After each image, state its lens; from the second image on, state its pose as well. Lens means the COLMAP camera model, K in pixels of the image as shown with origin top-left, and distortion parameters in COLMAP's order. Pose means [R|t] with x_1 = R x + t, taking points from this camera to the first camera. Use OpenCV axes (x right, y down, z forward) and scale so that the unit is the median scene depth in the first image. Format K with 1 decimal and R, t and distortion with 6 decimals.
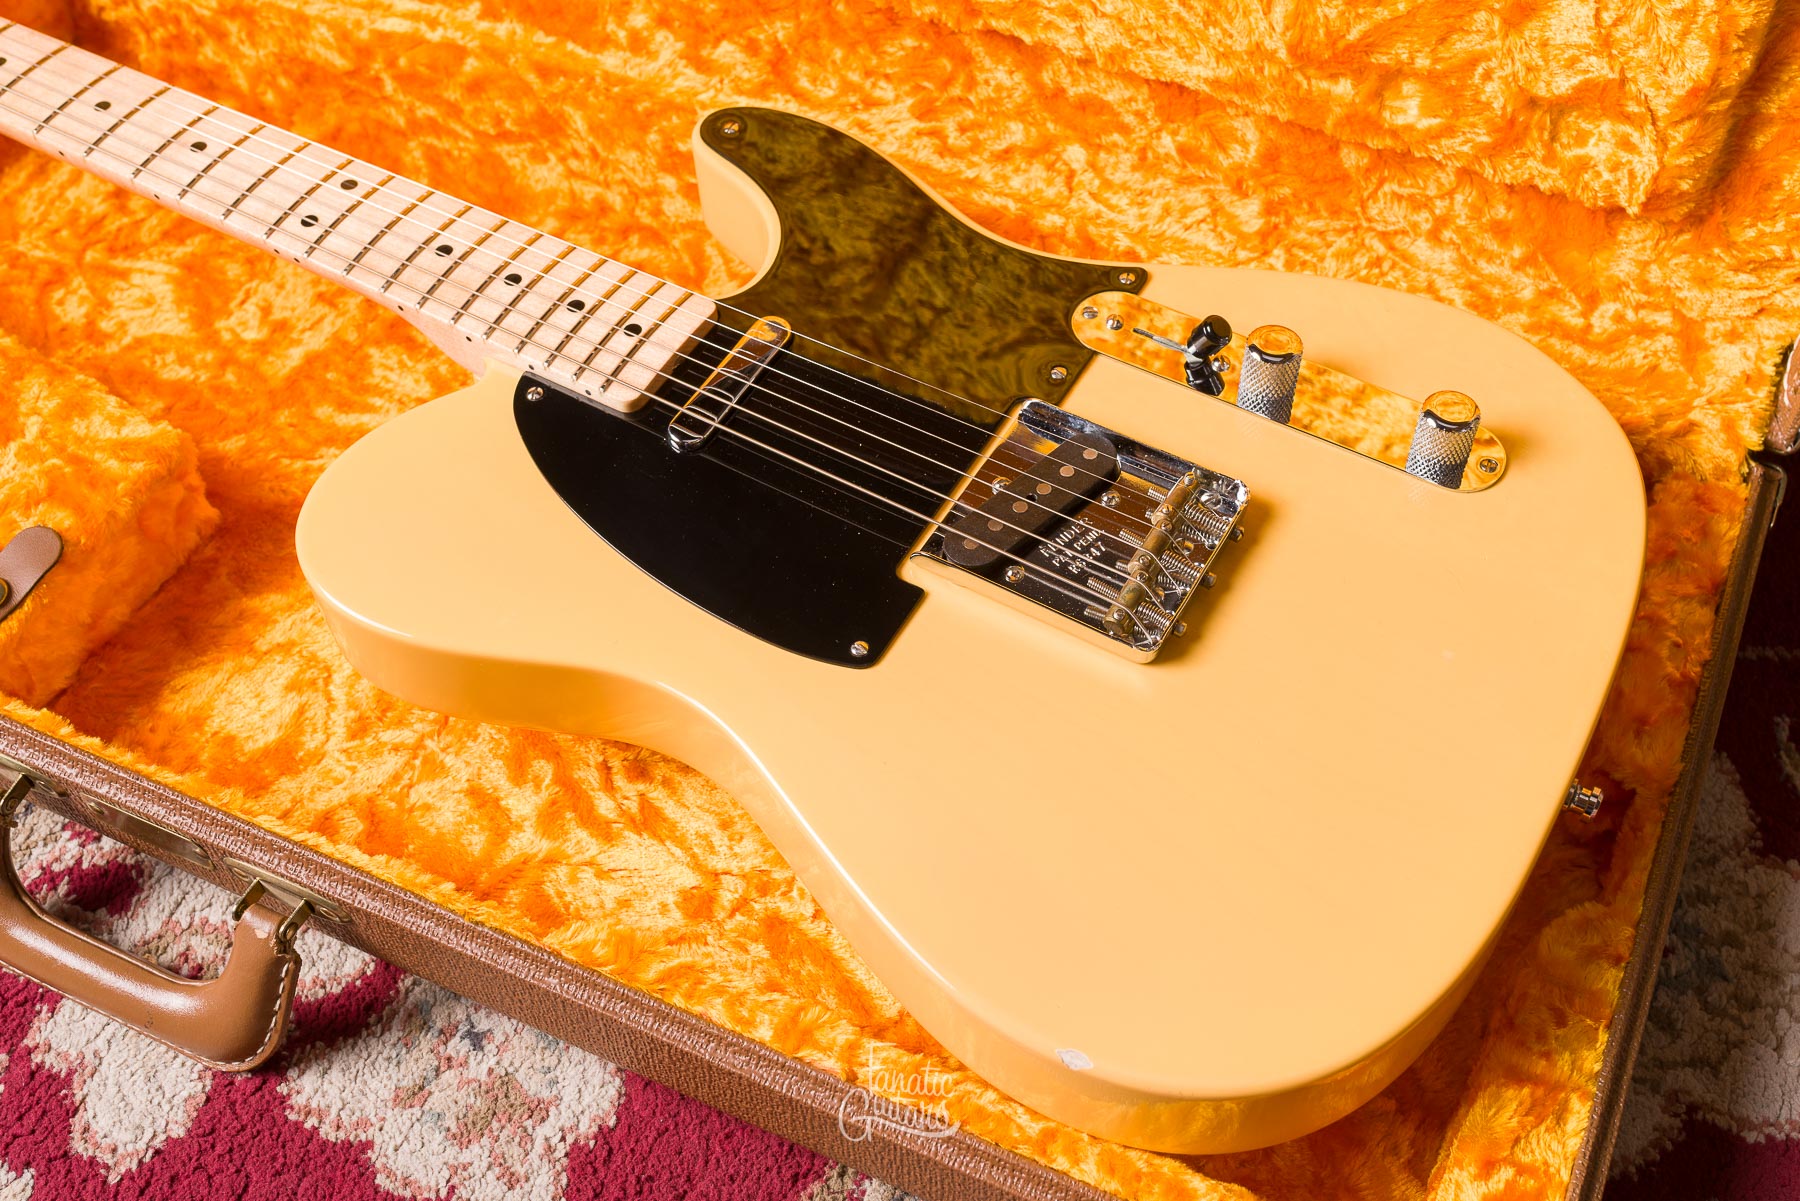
lens RADIAL K [[1905.9, 0, 985.1], [0, 1905.9, 597.8], [0, 0, 1]] dist [0.000124, -0.005352]
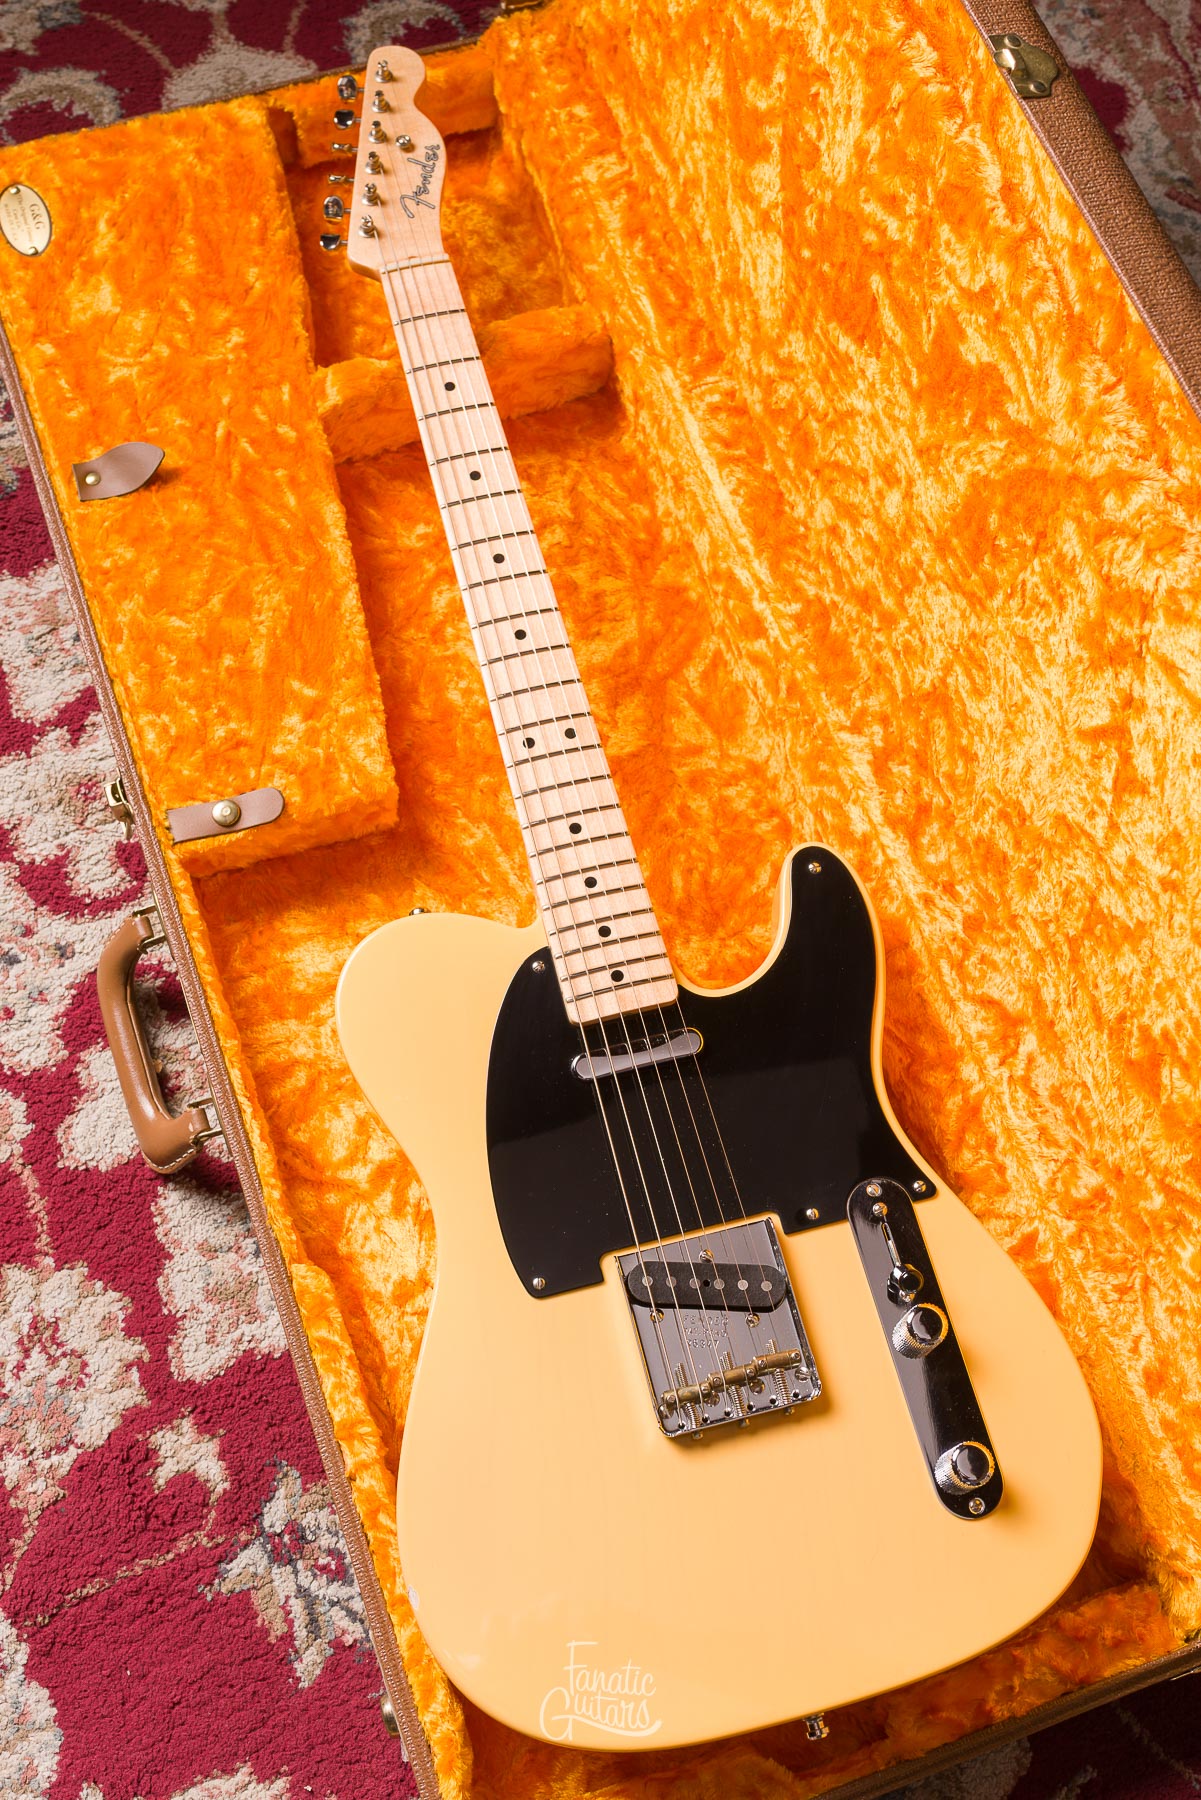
lens RADIAL K [[1899.9, 0, 596.7], [0, 1899.9, 908.9], [0, 0, 1]] dist [0.005259, -0.010653]
pose [[0.688270, 0.676887, -0.260976, 0.133750], [-0.598064, 0.733039, 0.323996, -0.600215], [0.410615, -0.066916, 0.909350, -0.275395]]
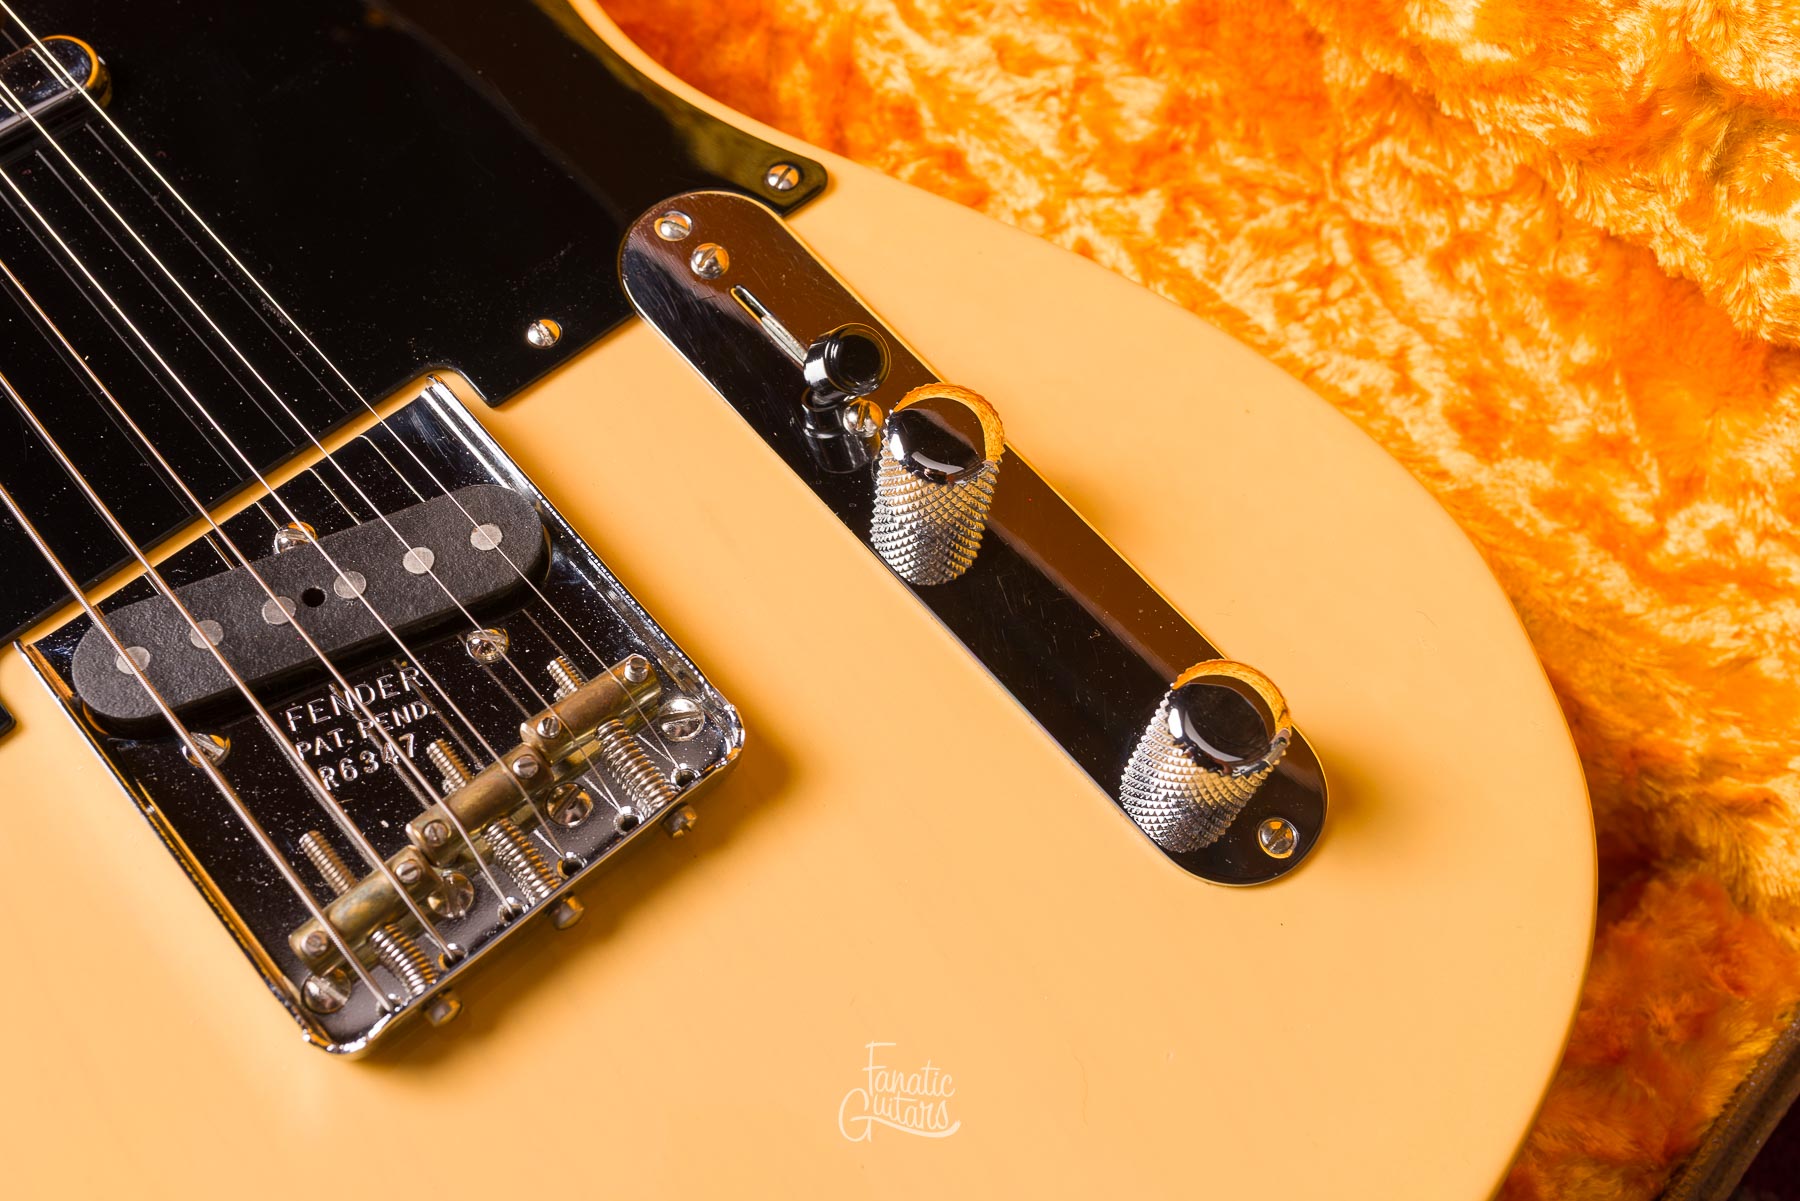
lens RADIAL K [[1807.8, 0, 899.3], [0, 1807.8, 599.1], [0, 0, 1]] dist [0.005187, -0.017079]
pose [[0.940222, 0.331569, -0.077745, 0.177090], [-0.311541, 0.929603, 0.196929, -0.167487], [0.137568, -0.160936, 0.977330, 0.519061]]
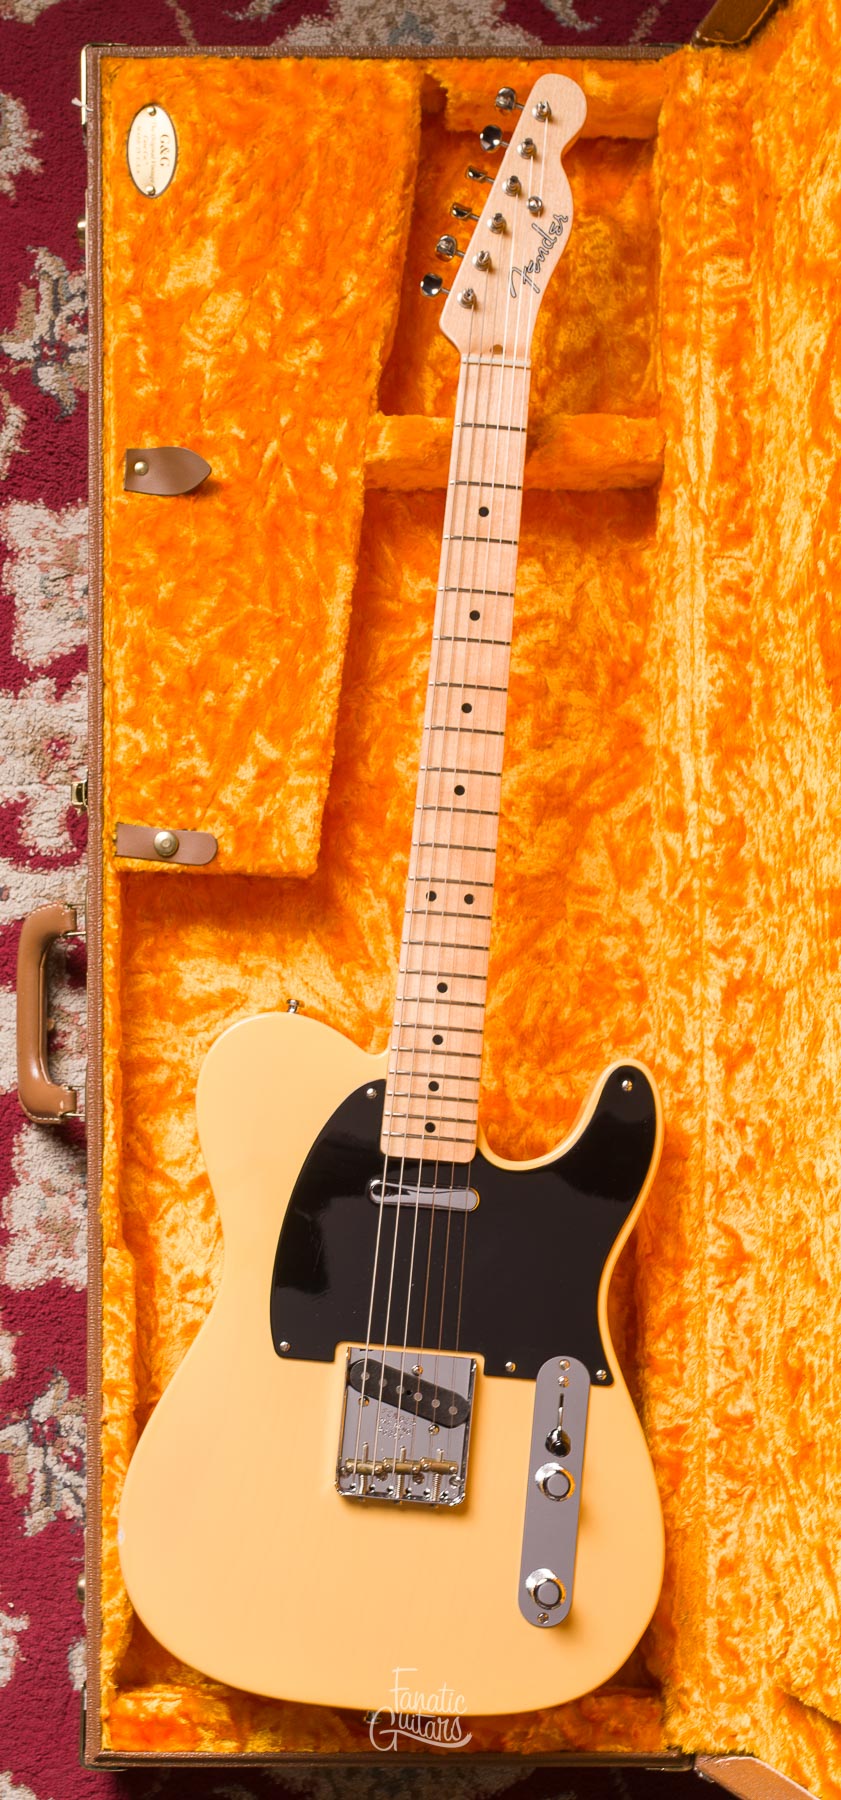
lens RADIAL K [[2454.6, 0, 272.6], [0, 2454.6, 1199.3], [0, 0, 1]] dist [-0.001052, 0.016258]
pose [[0.402753, 0.915089, -0.020079, -0.133521], [-0.729238, 0.334059, 0.597173, -1.262768], [0.553174, -0.225871, 0.801861, -0.801247]]
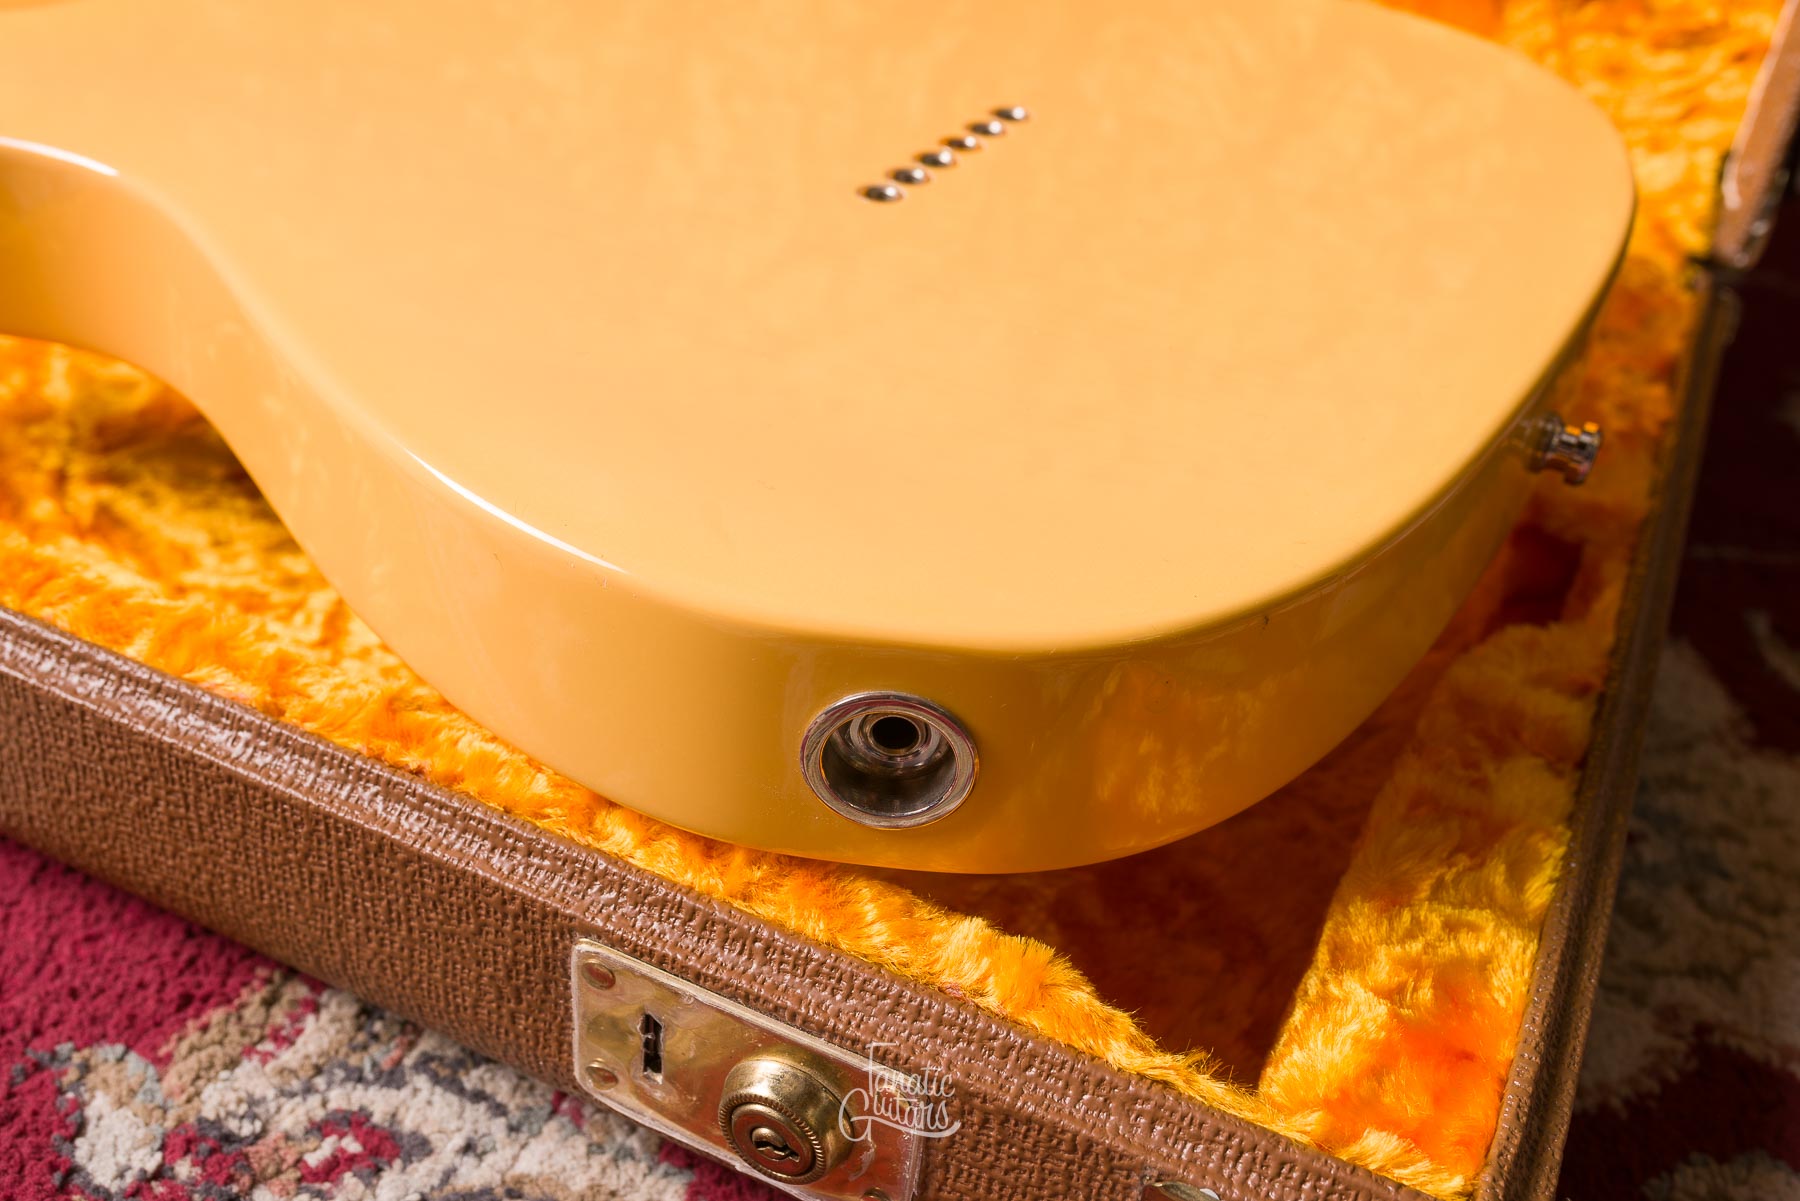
lens RADIAL K [[1821.9, 0, 900.6], [0, 1821.9, 594.9], [0, 0, 1]] dist [0.003501, -0.006082]
pose [[0.996337, 0.079648, 0.031127, 0.077368], [-0.066019, 0.947784, -0.312004, 0.303375], [-0.054352, 0.308807, 0.949571, 0.376198]]
